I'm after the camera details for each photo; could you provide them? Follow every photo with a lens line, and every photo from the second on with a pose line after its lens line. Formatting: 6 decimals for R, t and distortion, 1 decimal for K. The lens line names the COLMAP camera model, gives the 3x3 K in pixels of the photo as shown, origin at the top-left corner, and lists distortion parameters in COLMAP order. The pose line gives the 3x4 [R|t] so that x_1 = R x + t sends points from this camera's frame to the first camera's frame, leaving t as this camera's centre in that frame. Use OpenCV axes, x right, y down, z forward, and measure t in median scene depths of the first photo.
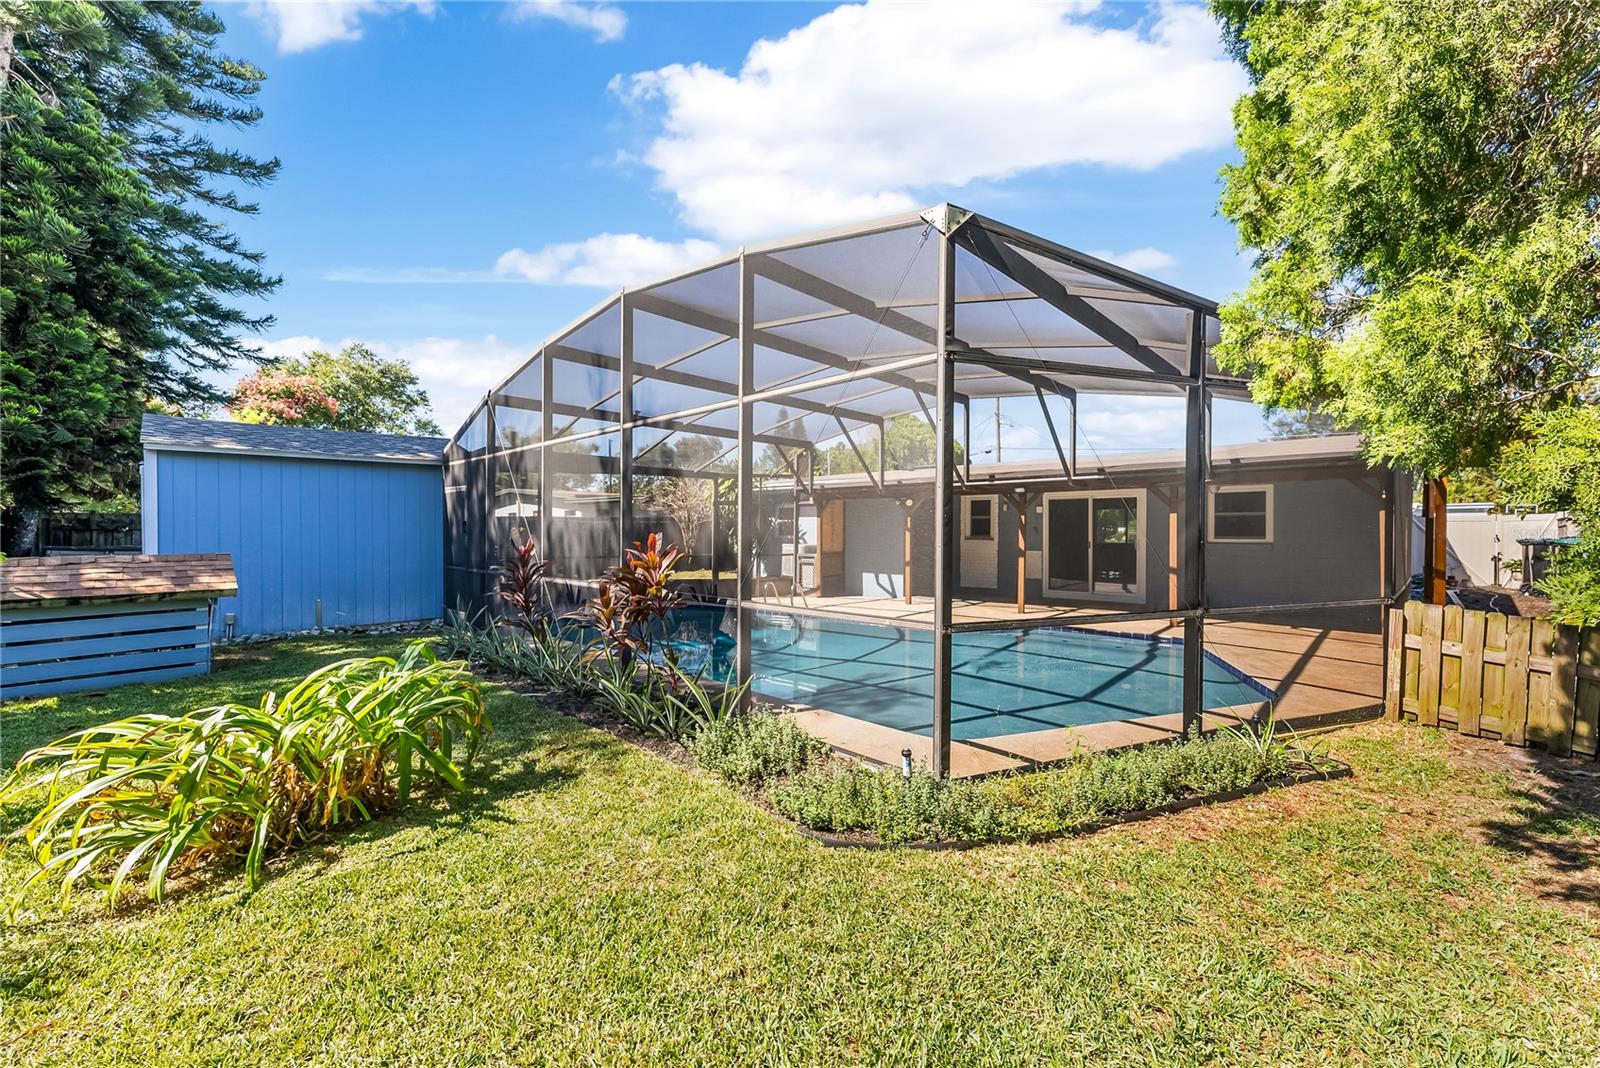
lens RADIAL K [[651.5, 0, 798.2], [0, 651.5, 538.9], [0, 0, 1]] dist [0.001149, 0.000006]
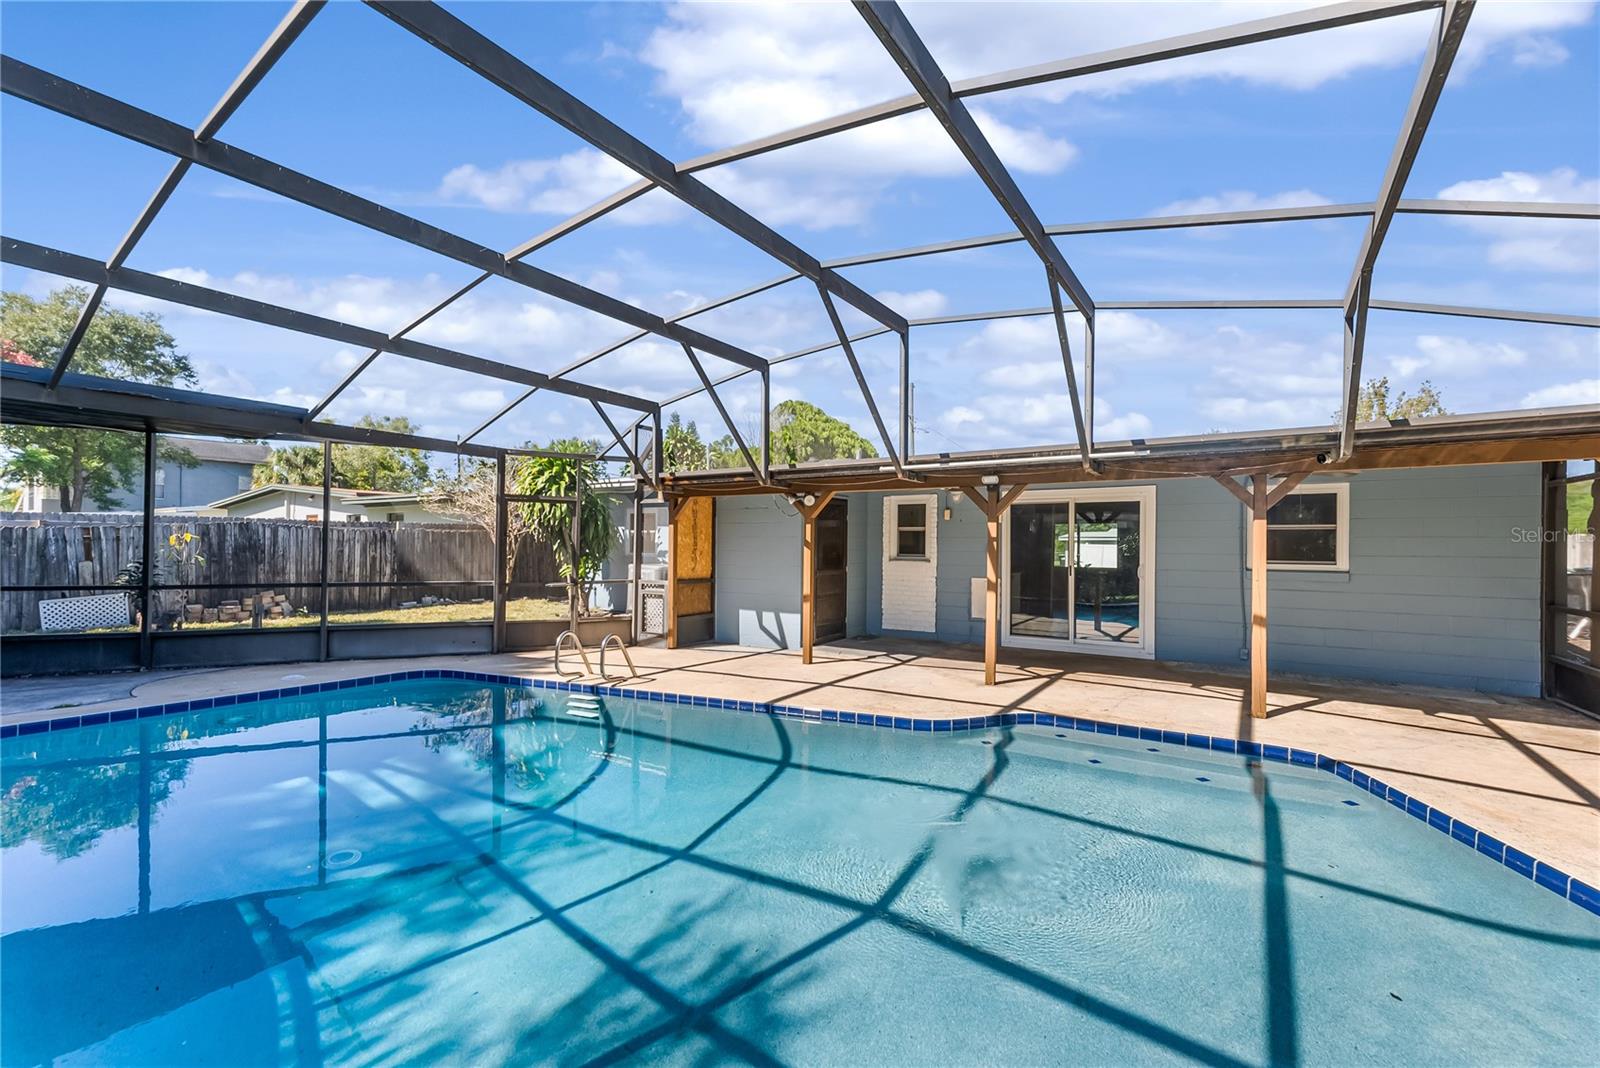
lens RADIAL K [[651.5, 0, 794.1], [0, 651.5, 541.9], [0, 0, 1]] dist [0.001149, 0.000006]
pose [[0.990474, 0.013928, 0.136995, 0.063323], [-0.010680, 0.999645, -0.024415, -0.000844], [-0.137286, 0.022720, 0.990271, 0.343125]]
